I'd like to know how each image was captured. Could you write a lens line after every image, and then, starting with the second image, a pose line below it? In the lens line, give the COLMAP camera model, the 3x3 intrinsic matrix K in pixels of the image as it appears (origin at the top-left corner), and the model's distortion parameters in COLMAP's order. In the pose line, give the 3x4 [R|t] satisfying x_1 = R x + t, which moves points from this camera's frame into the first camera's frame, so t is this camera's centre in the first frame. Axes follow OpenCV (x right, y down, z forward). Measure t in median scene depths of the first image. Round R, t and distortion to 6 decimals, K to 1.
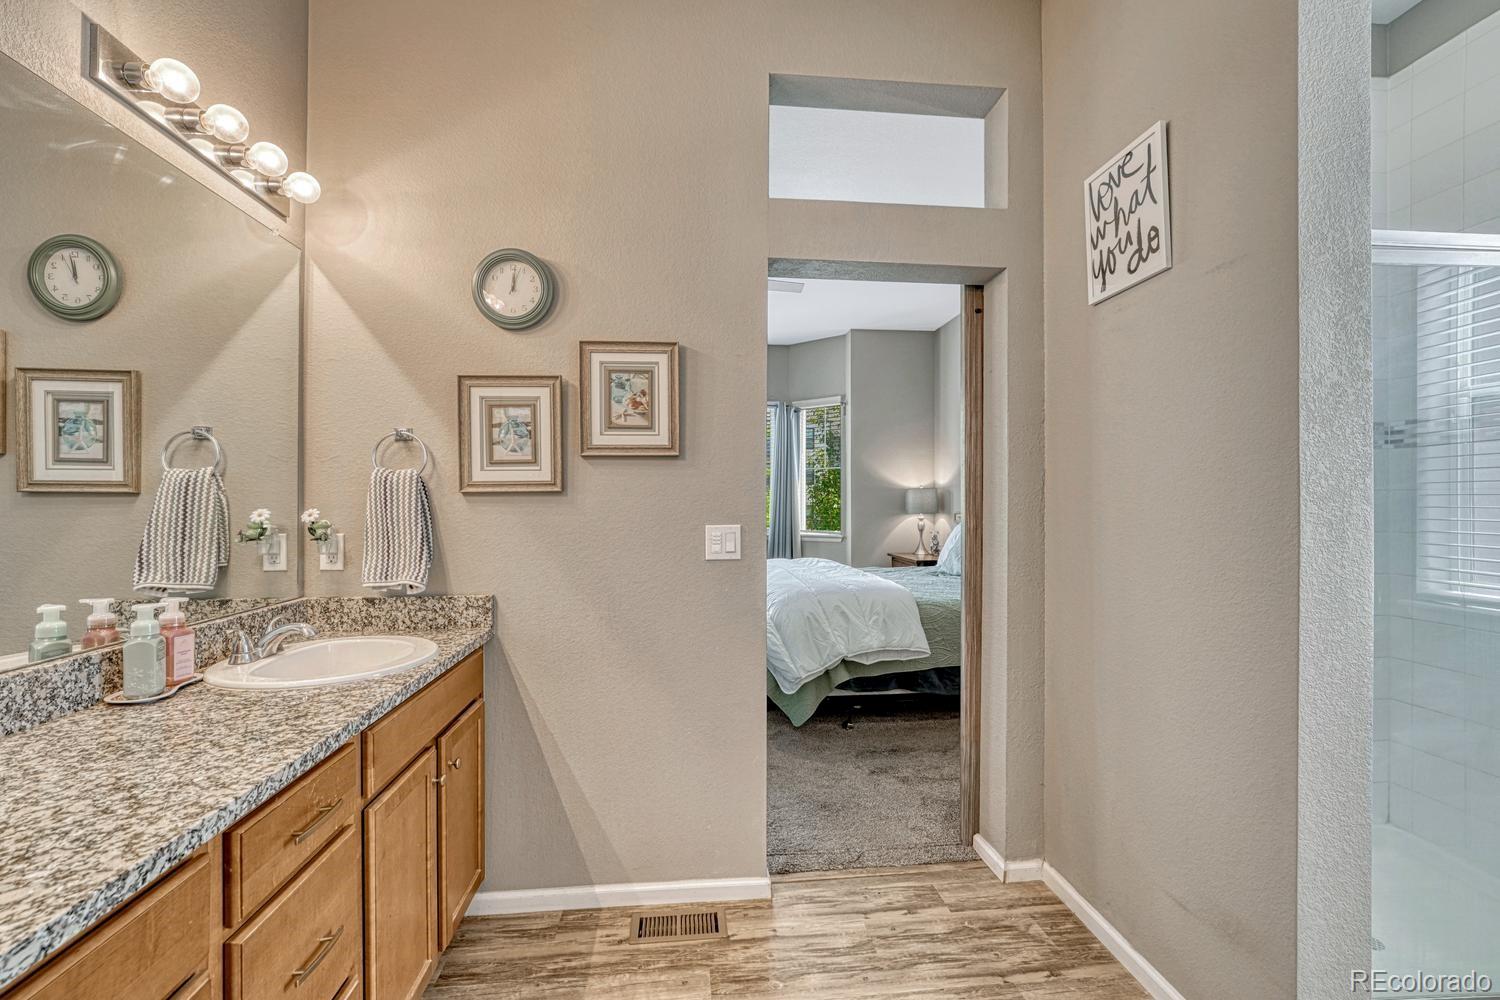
lens RADIAL K [[631.8, 0, 754.2], [0, 631.8, 506.9], [0, 0, 1]] dist [-0.010795, 0.000030]
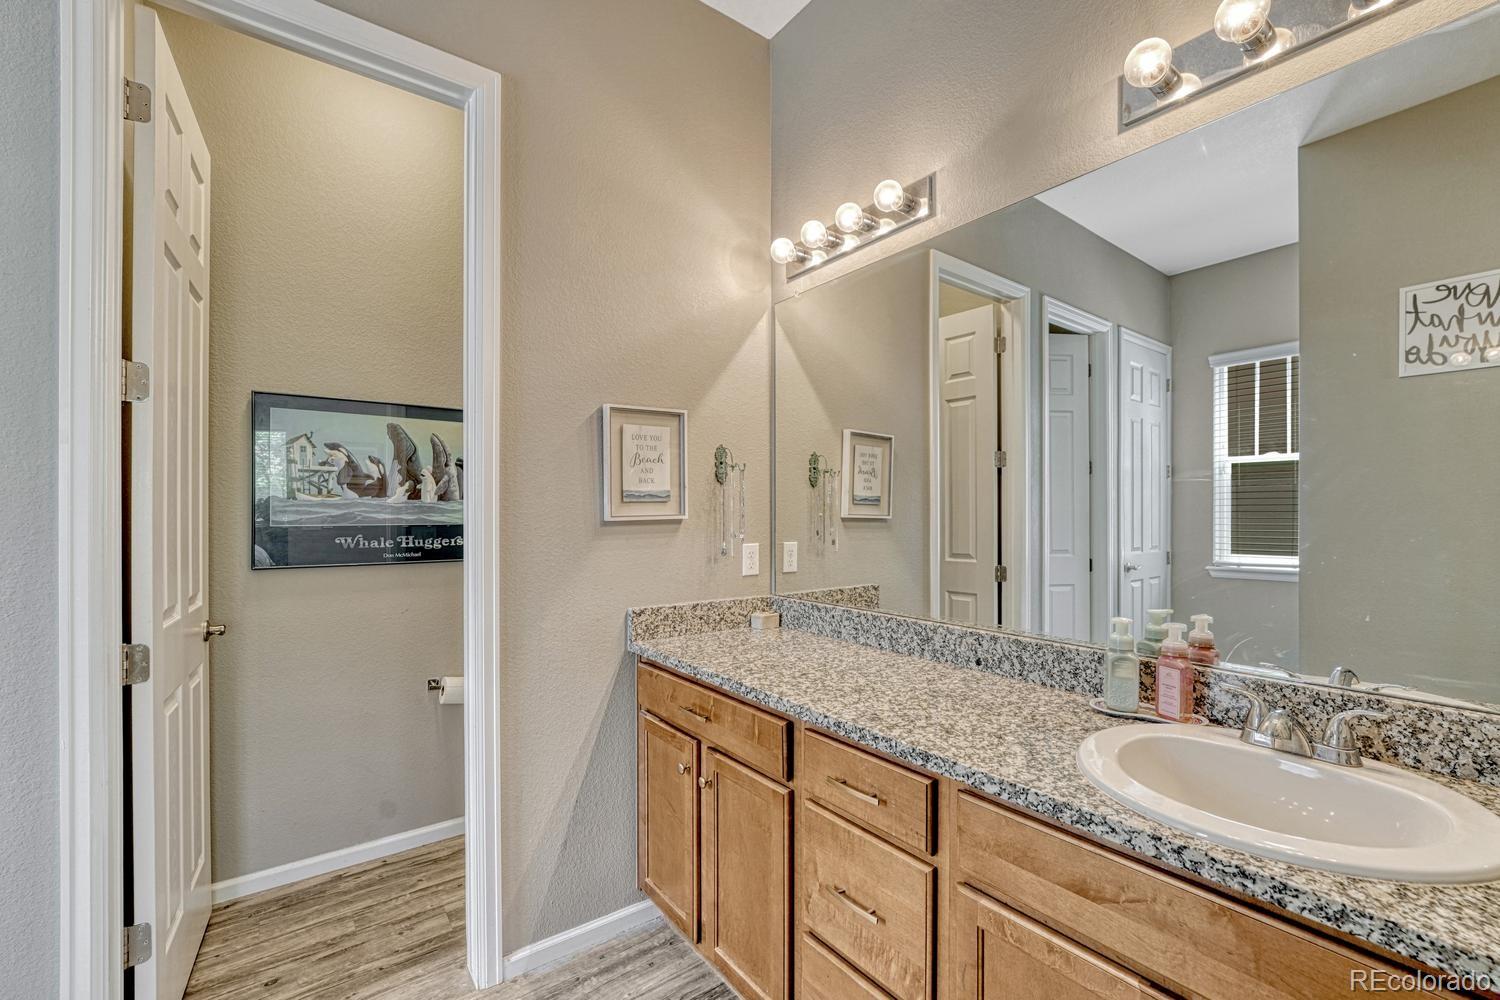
lens RADIAL K [[631.8, 0, 754.2], [0, 631.8, 506.9], [0, 0, 1]] dist [-0.010795, 0.000030]
pose [[-0.862978, -0.005224, -0.505214, 0.049910], [-0.004535, 0.999986, -0.002593, -0.018708], [0.505221, 0.000054, -0.862990, 1.799656]]
